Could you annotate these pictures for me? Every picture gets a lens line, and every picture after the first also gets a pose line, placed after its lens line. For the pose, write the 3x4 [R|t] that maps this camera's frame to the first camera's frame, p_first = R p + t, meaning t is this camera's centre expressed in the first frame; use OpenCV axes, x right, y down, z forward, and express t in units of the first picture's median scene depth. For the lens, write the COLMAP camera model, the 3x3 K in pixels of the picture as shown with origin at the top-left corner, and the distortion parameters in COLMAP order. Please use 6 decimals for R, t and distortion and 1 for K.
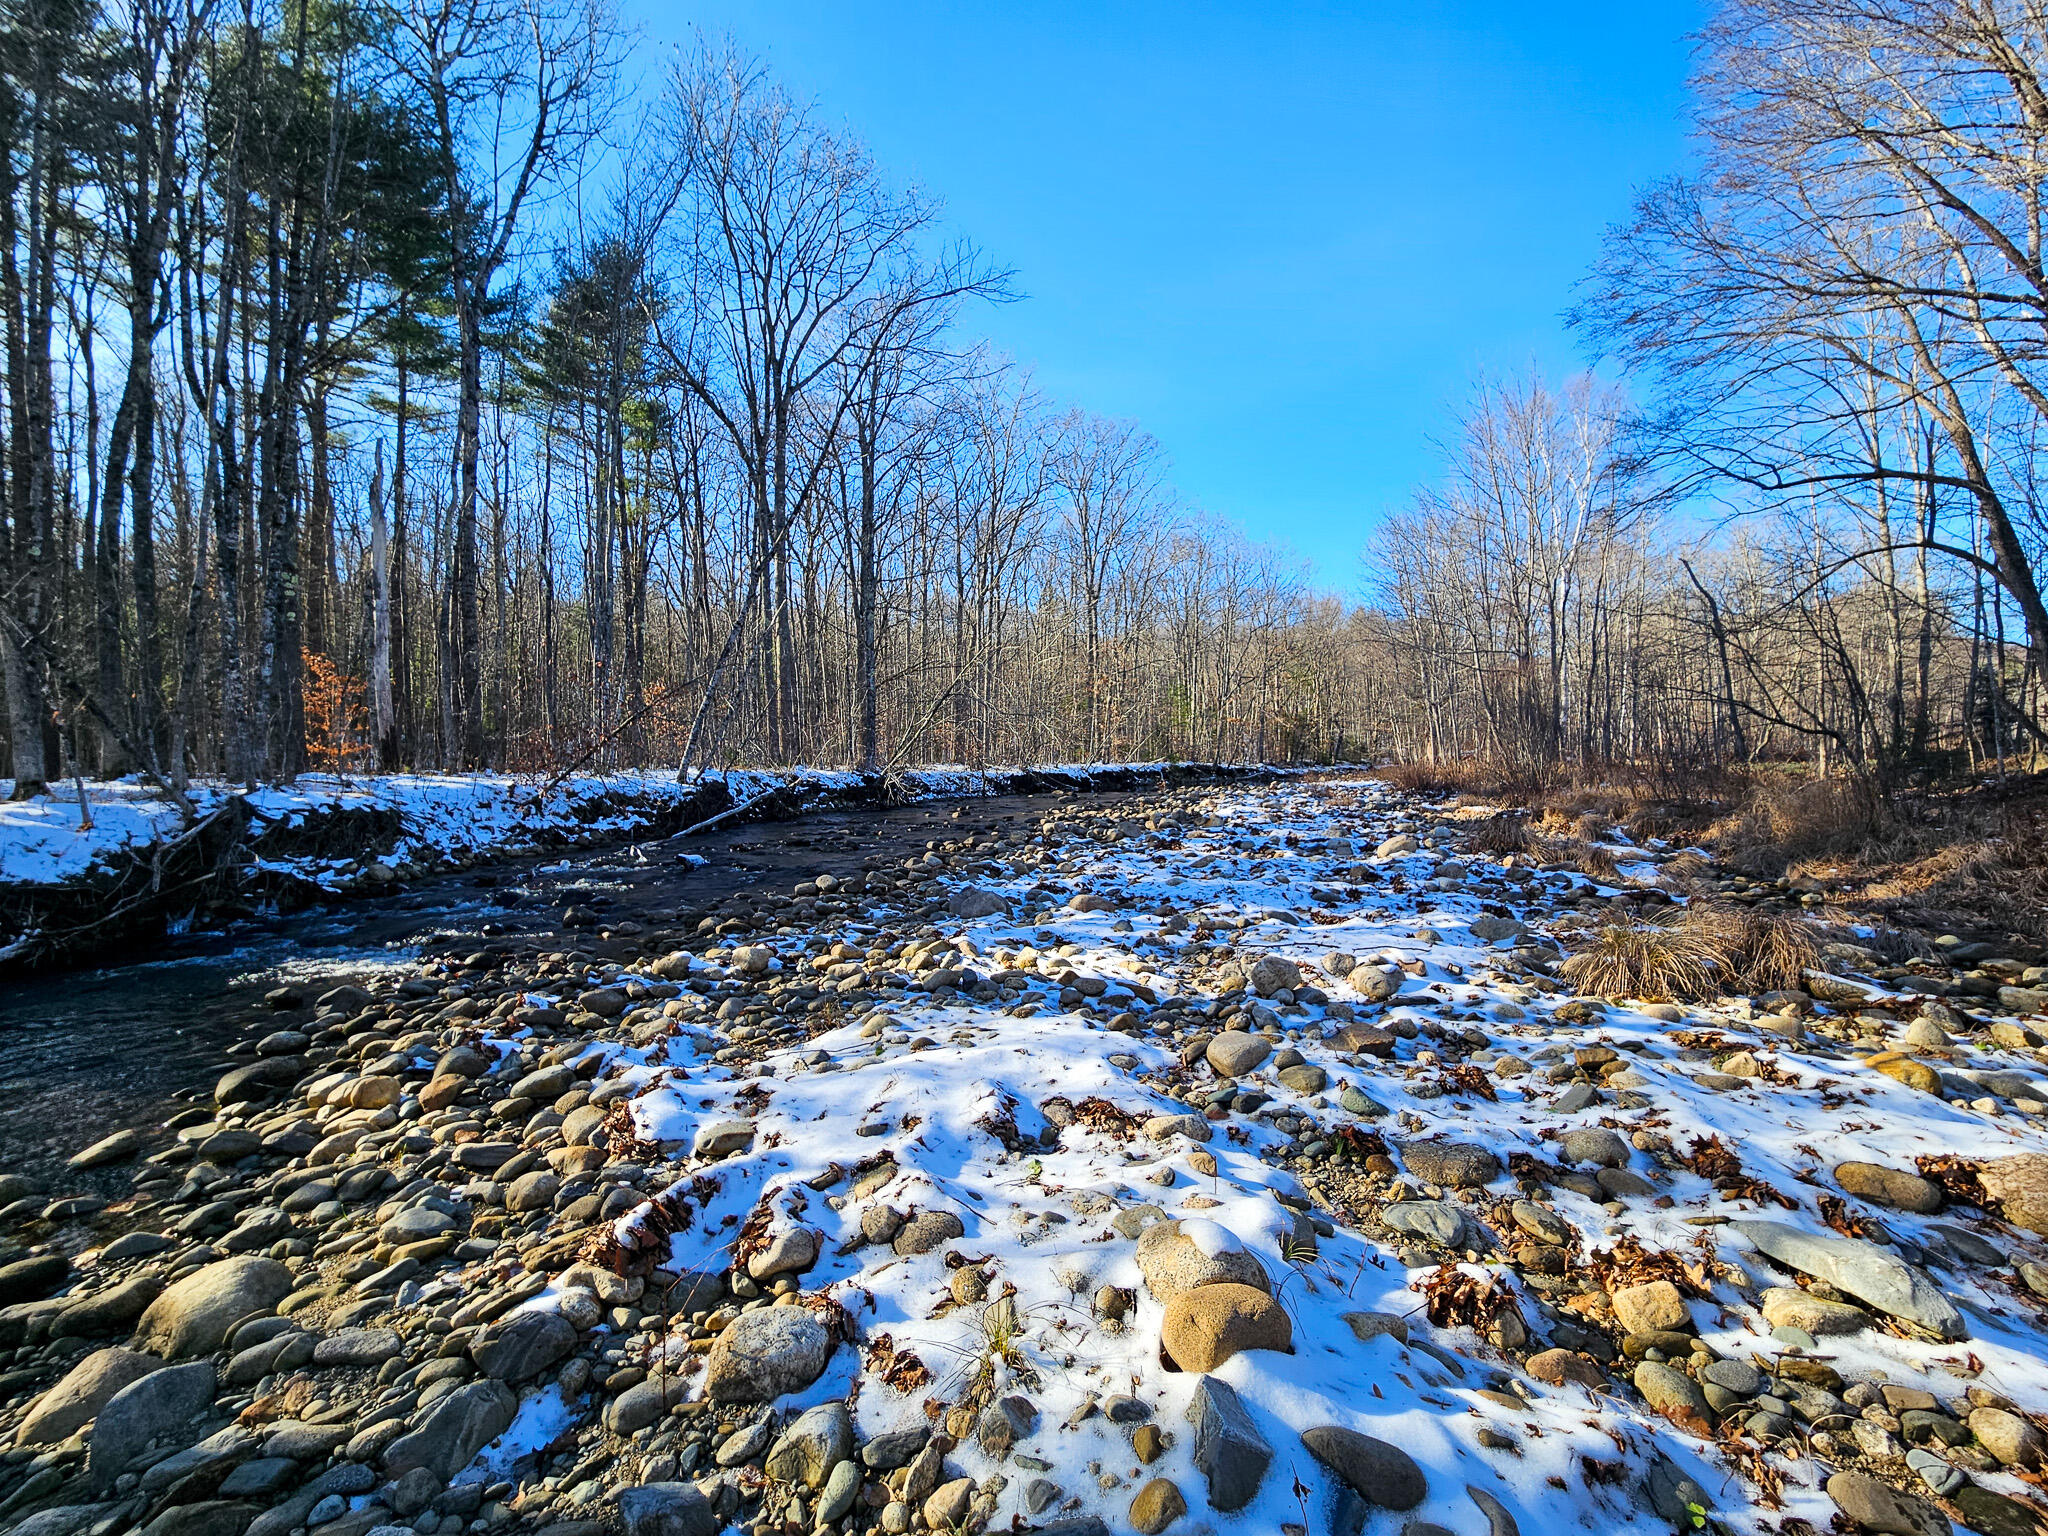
lens RADIAL K [[846.4, 0, 1022.2], [0, 846.4, 766.4], [0, 0, 1]] dist [-0.000949, 0.000696]
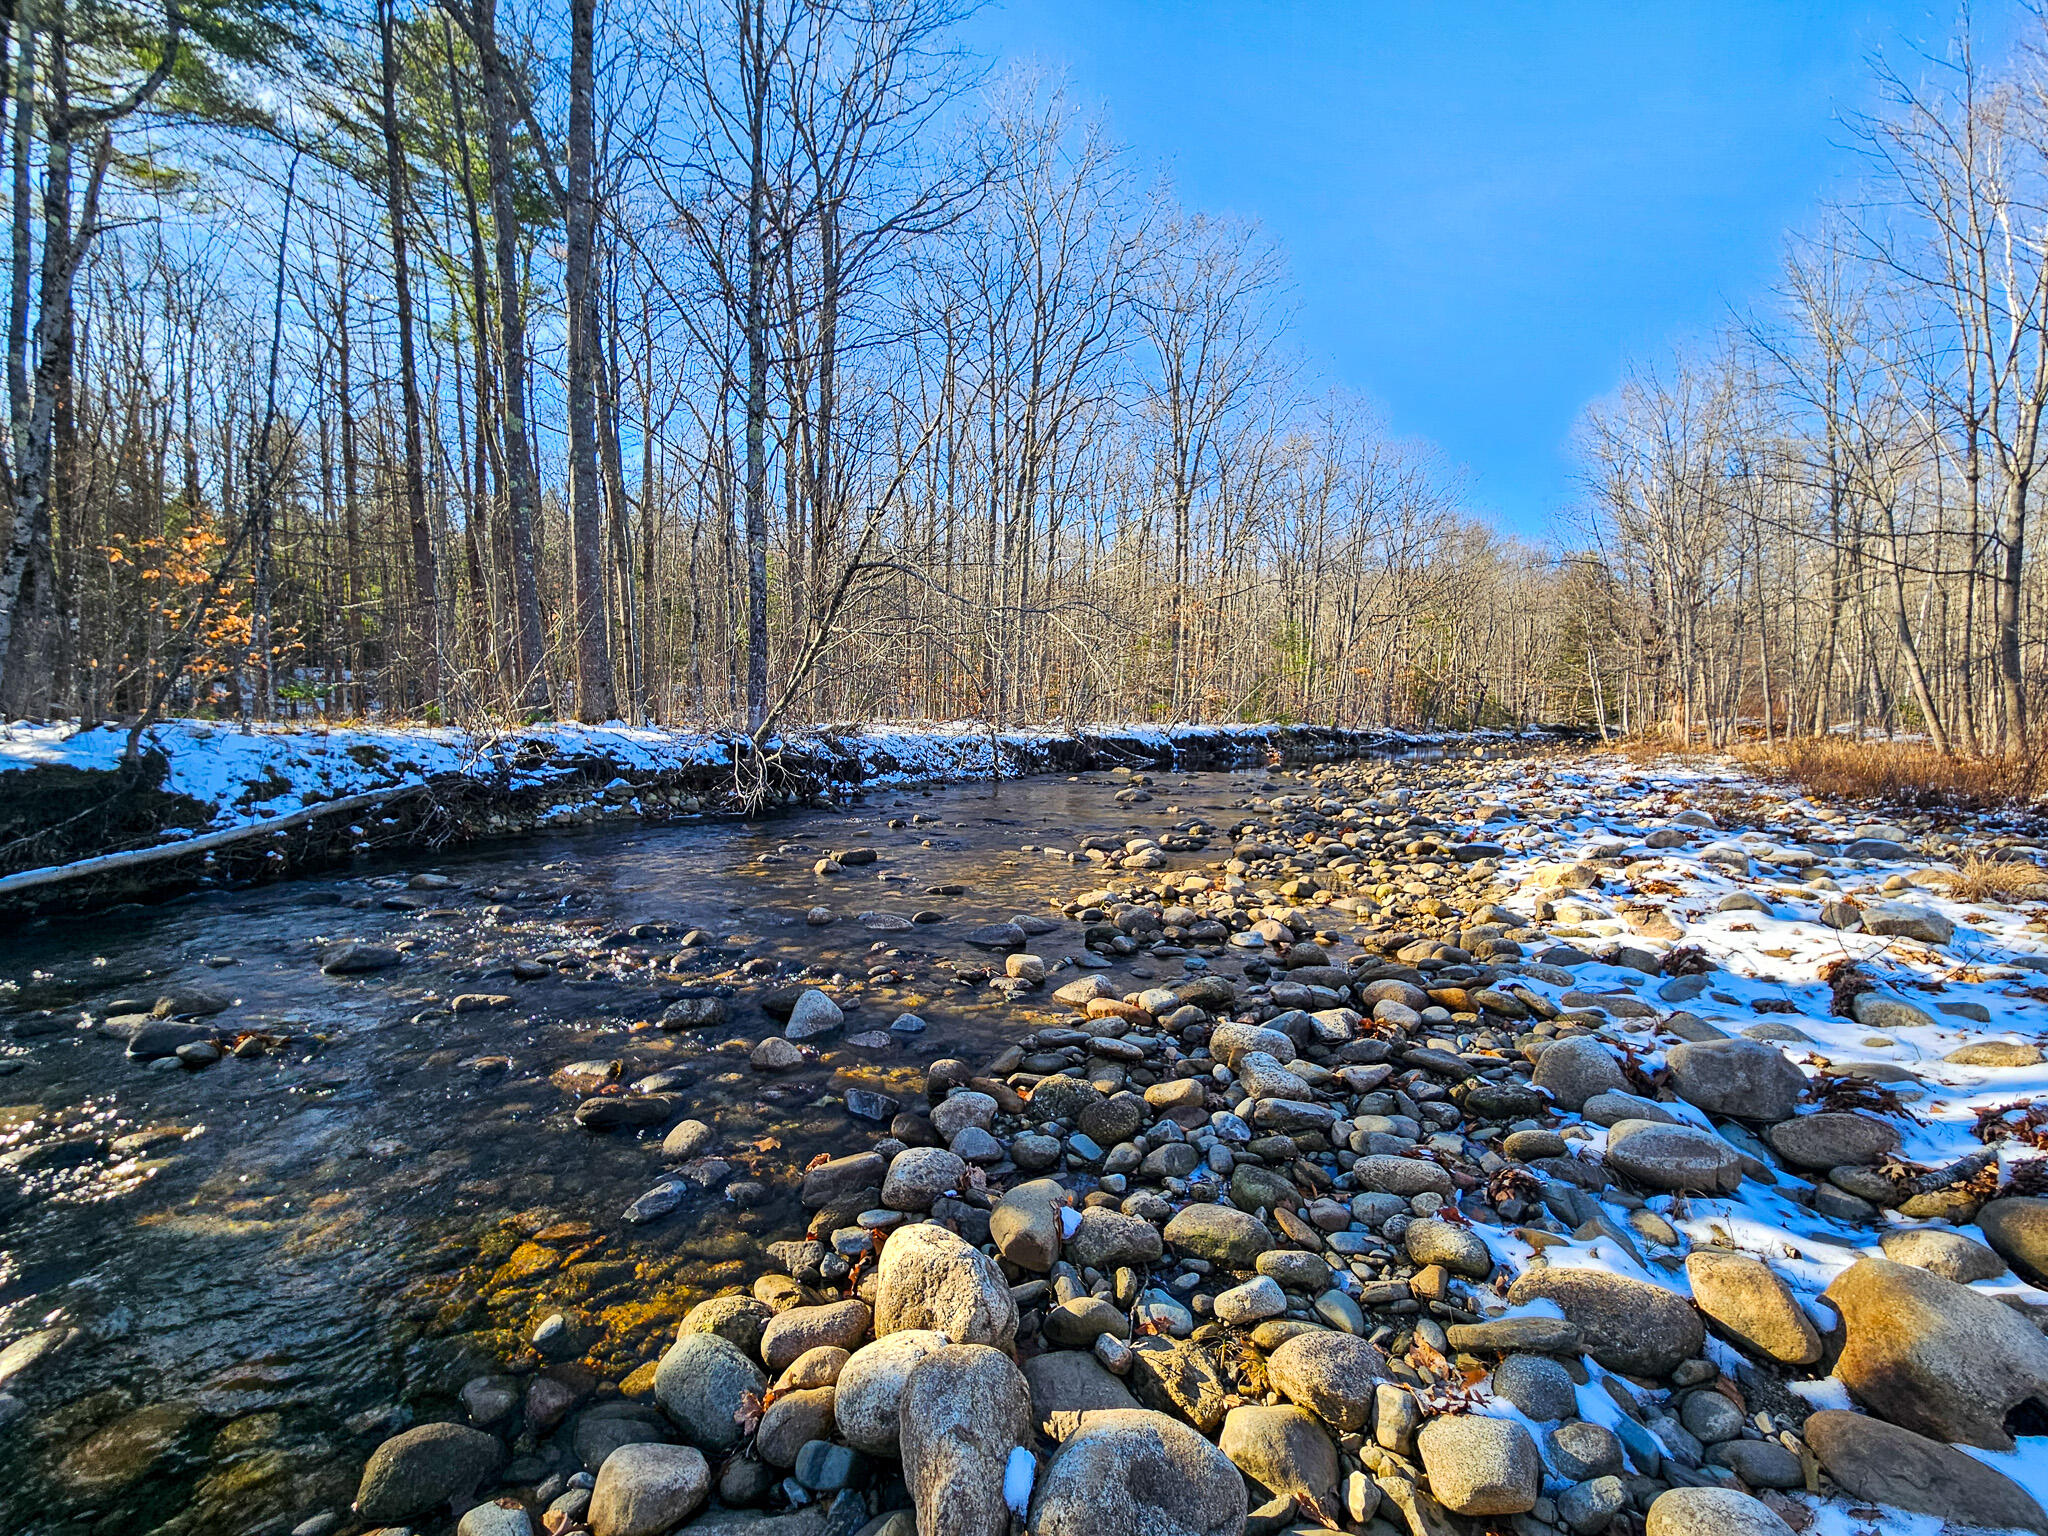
lens RADIAL K [[846.4, 0, 1029.3], [0, 846.4, 761.7], [0, 0, 1]] dist [-0.000949, 0.000696]
pose [[0.996273, 0.029799, -0.080946, 0.021157], [-0.025749, 0.998385, 0.050631, -0.005256], [0.082324, -0.048358, 0.995432, 0.305767]]
